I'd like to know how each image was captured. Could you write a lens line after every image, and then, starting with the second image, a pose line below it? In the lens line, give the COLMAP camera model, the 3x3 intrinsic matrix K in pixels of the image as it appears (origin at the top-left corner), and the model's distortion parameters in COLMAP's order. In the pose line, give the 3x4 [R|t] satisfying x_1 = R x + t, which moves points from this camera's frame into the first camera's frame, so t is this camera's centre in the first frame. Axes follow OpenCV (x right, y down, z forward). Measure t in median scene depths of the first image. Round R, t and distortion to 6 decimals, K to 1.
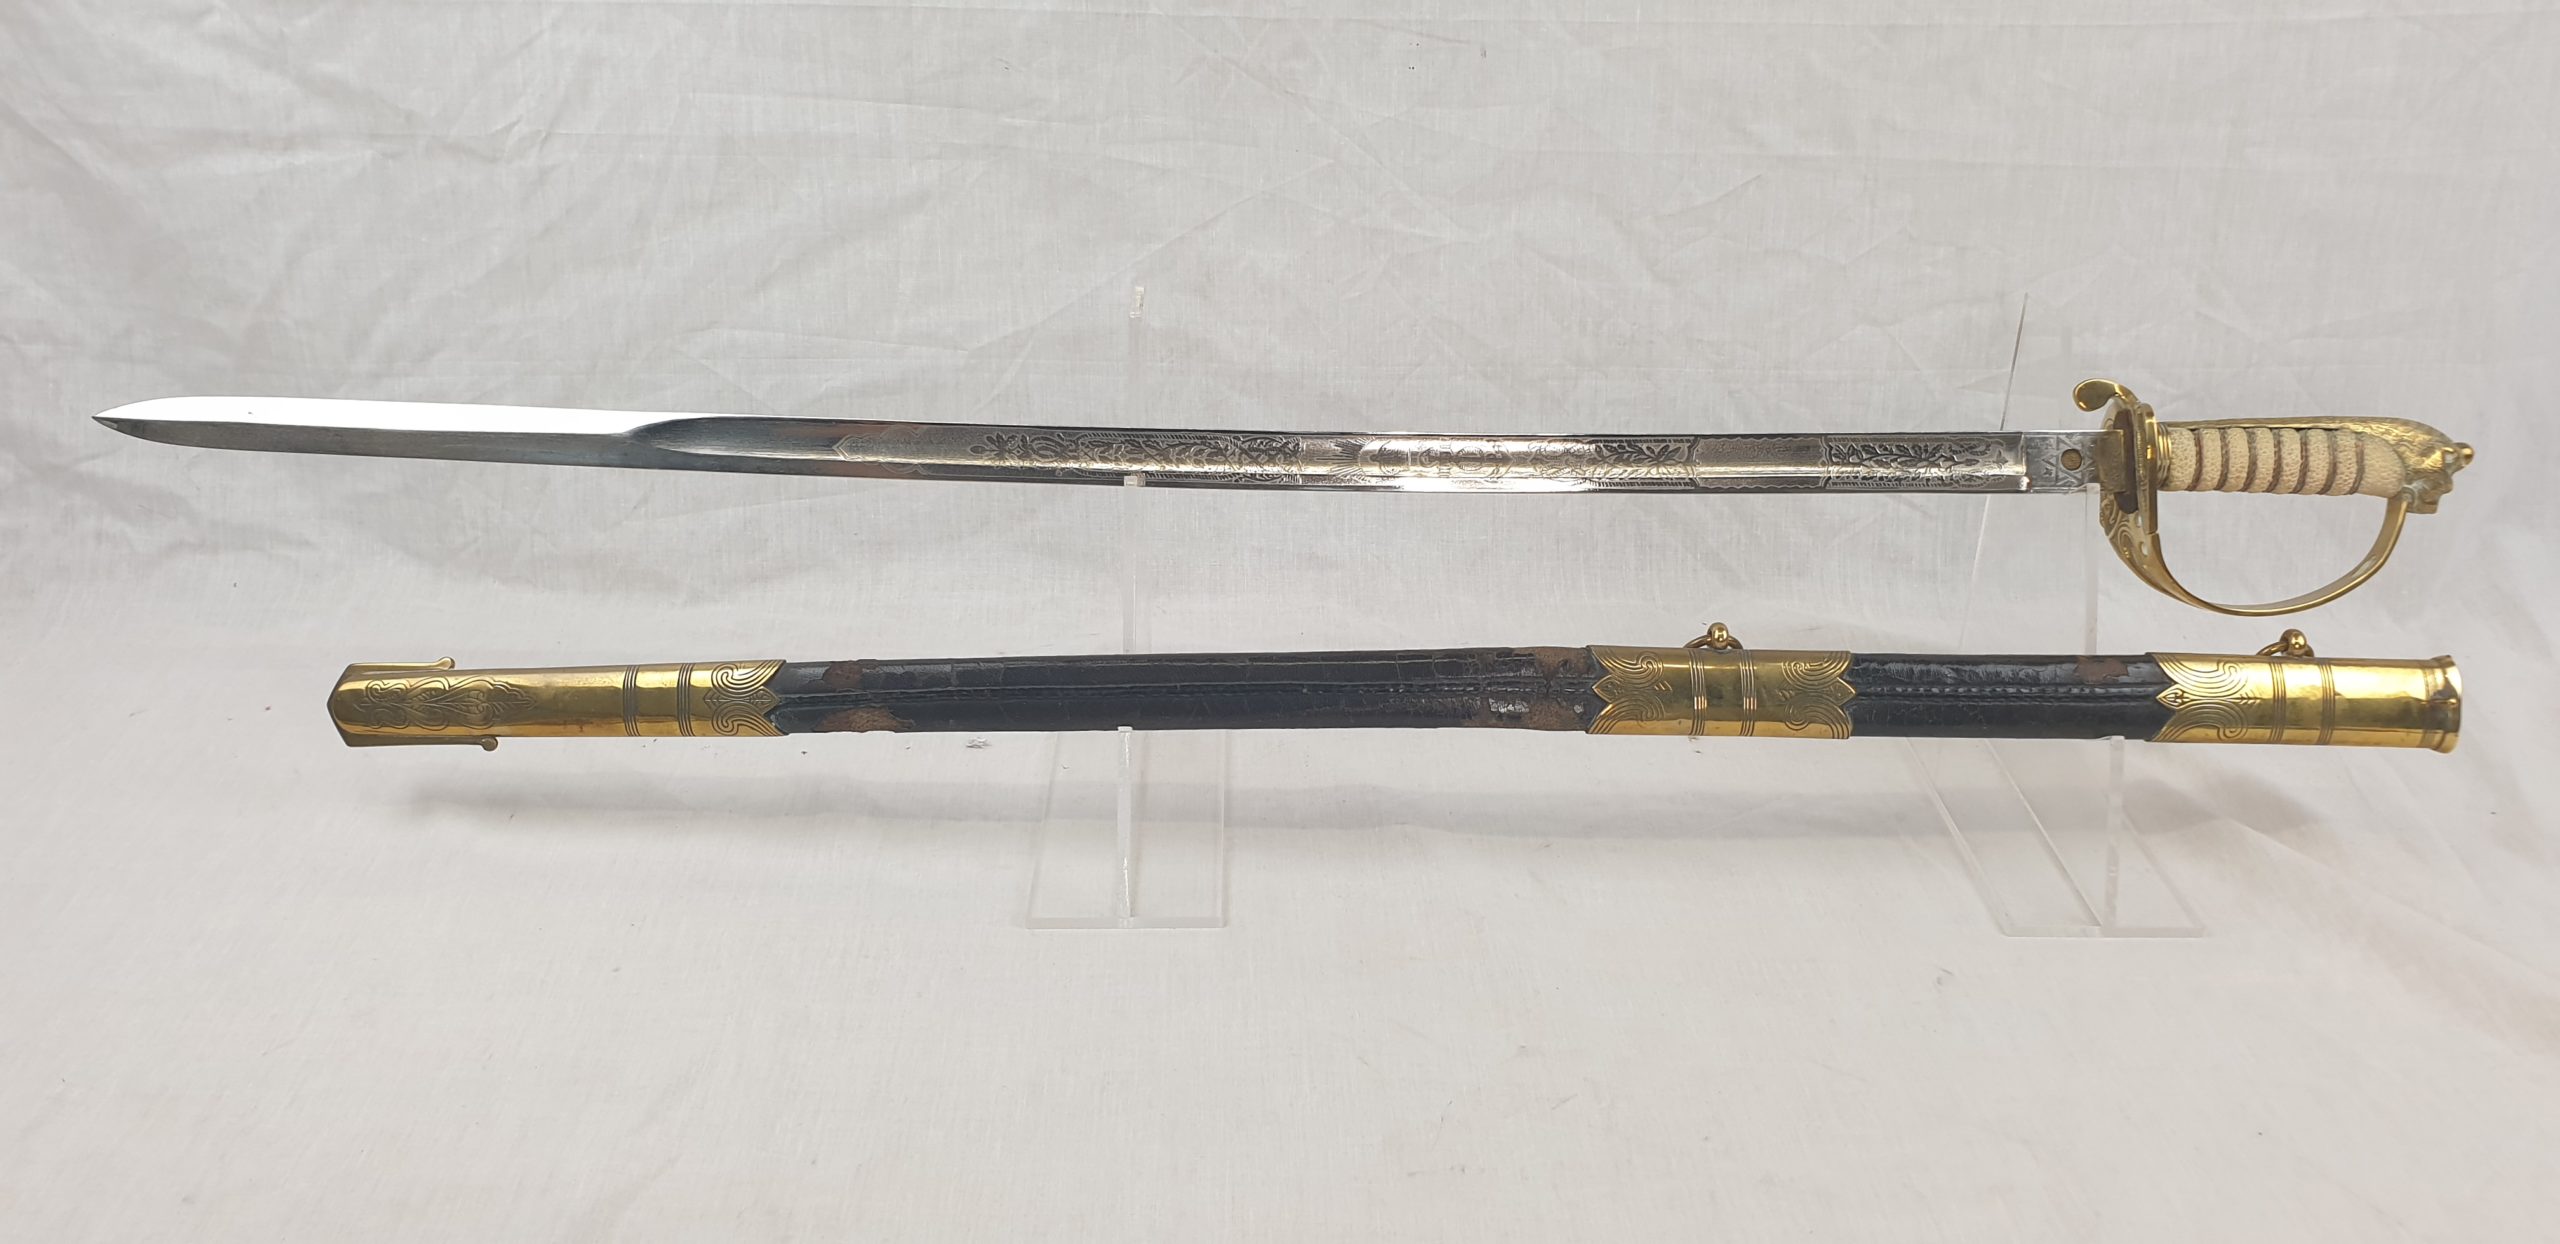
lens RADIAL K [[2200.0, 0, 1286.4], [0, 2200.0, 647.1], [0, 0, 1]] dist [0.082070, -0.194966]
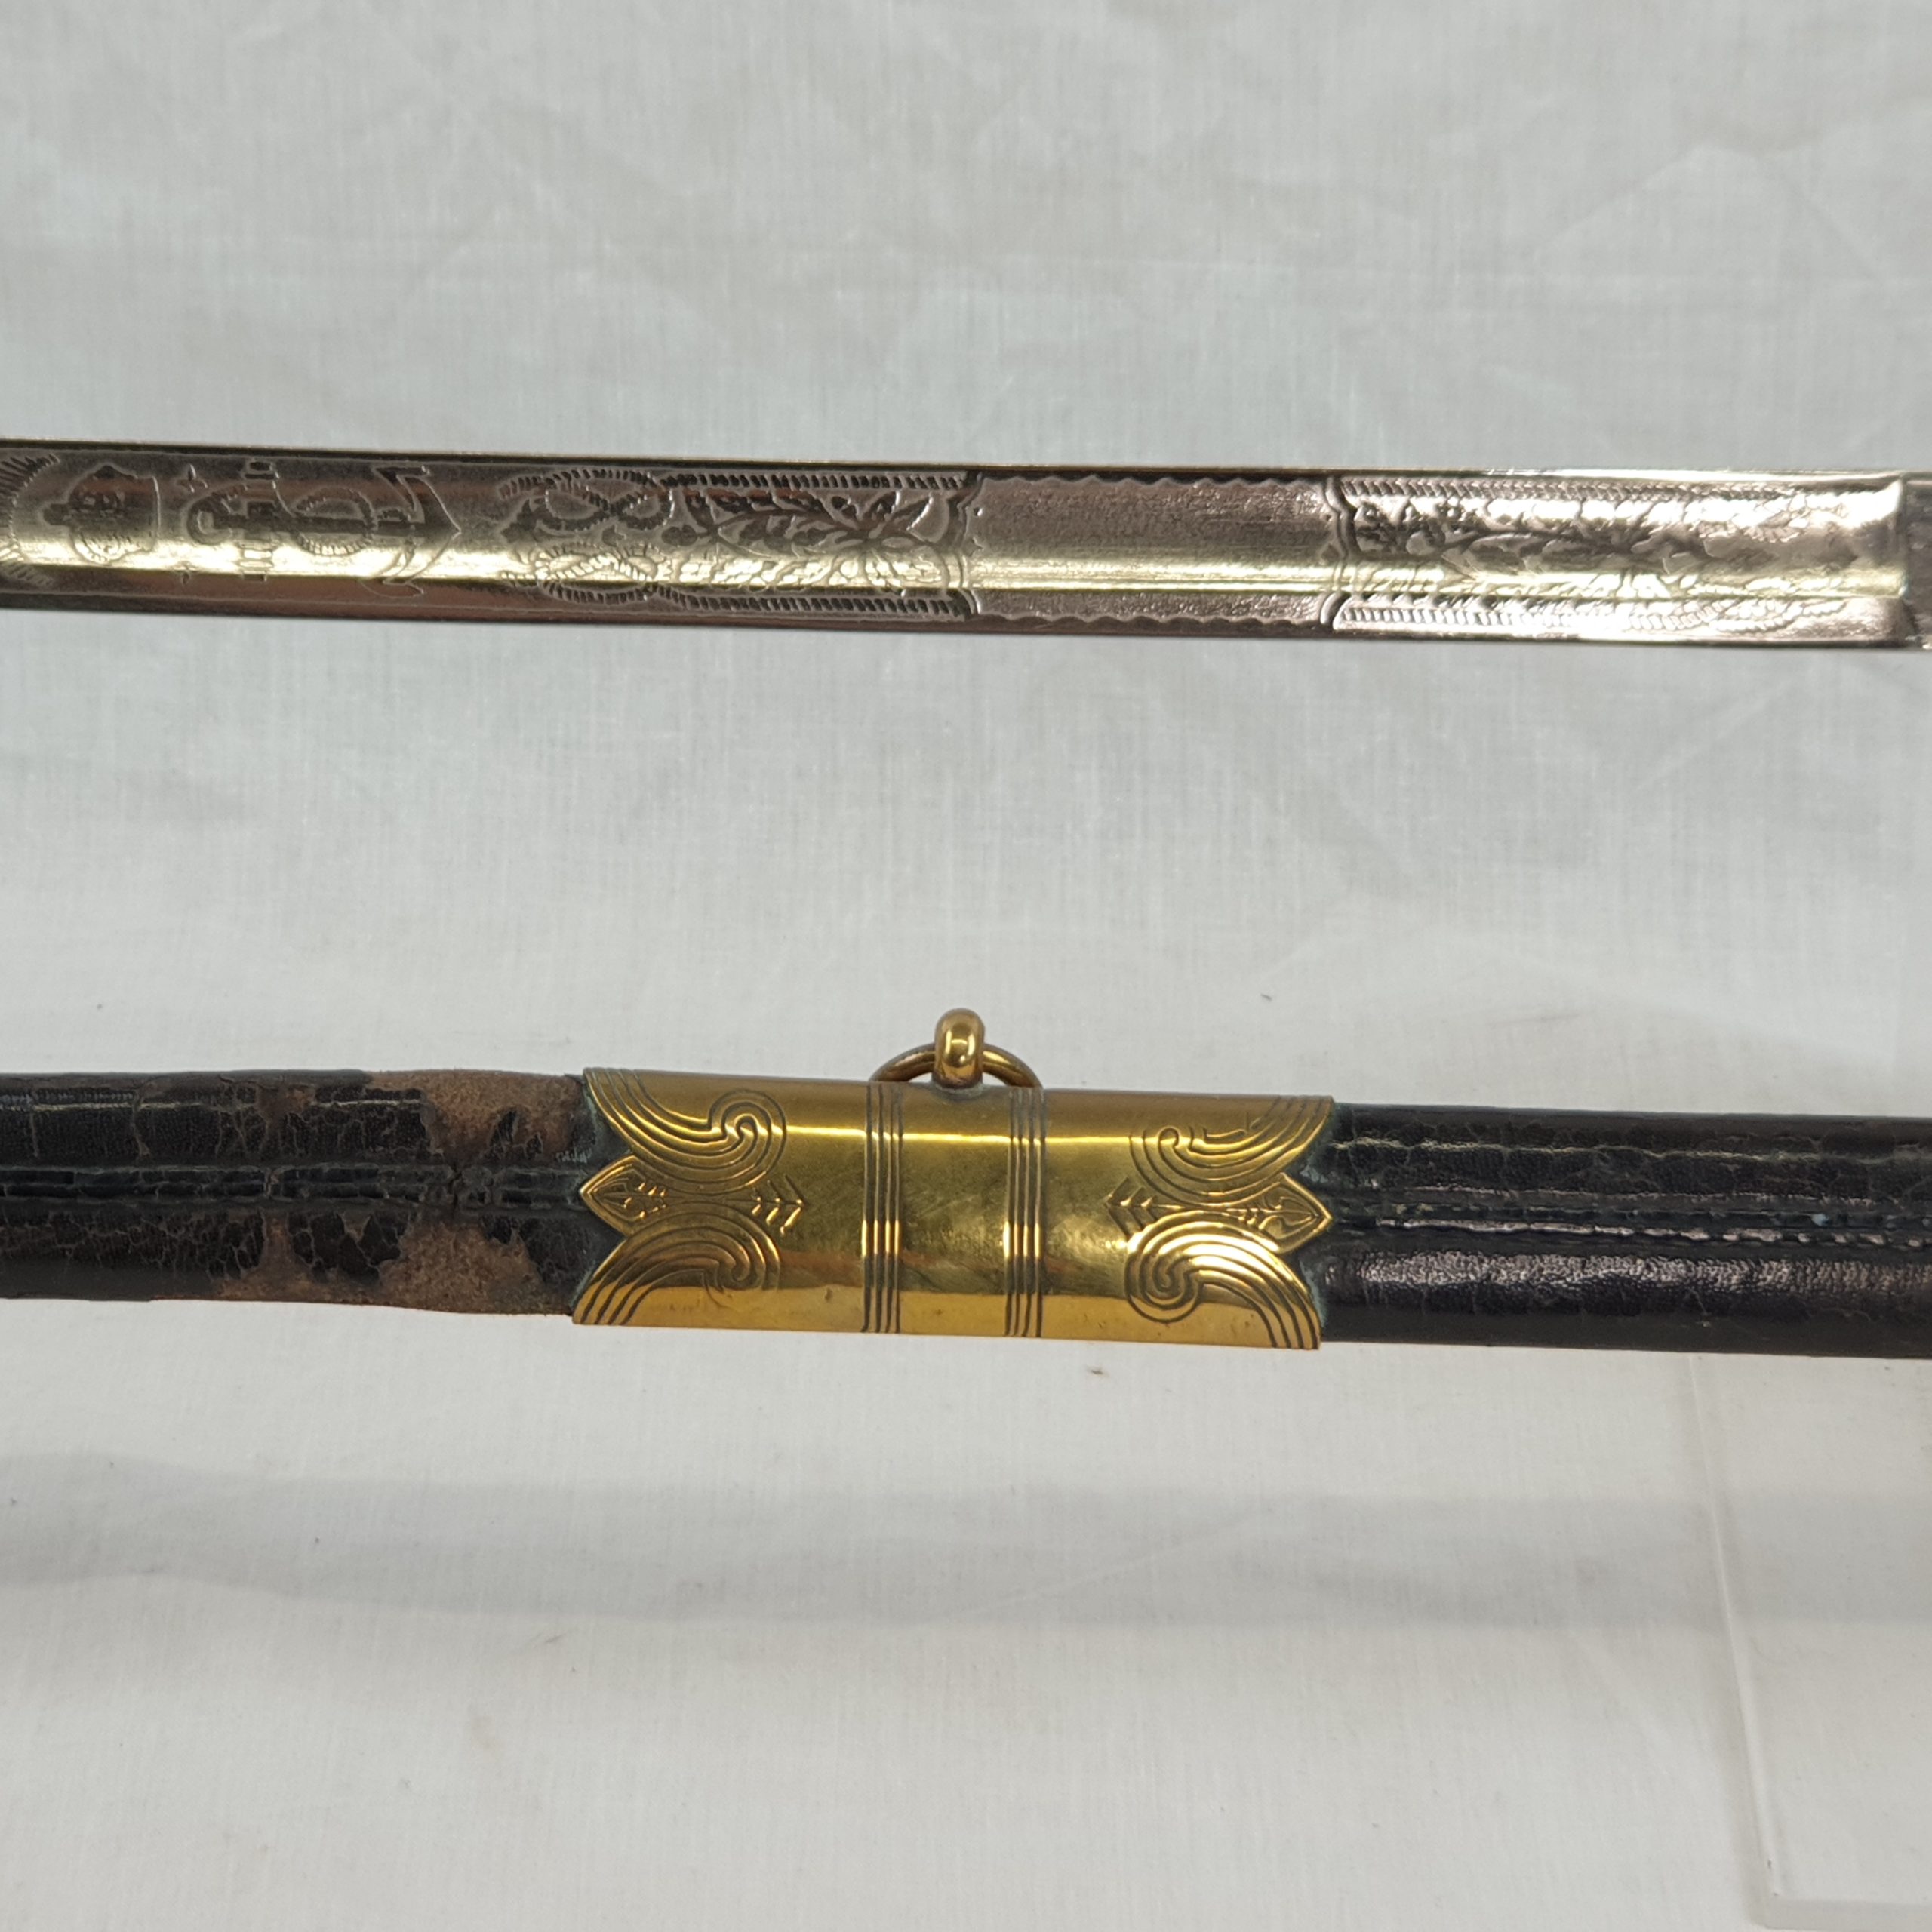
lens RADIAL K [[6299.2, 0, 966.0], [0, 6299.2, 966.0], [0, 0, 1]] dist [-0.342756, 14.245421]
pose [[0.999676, 0.015818, -0.019933, 0.206263], [-0.015902, 0.999865, -0.004083, -0.013429], [0.019866, 0.004399, 0.999793, 0.007669]]
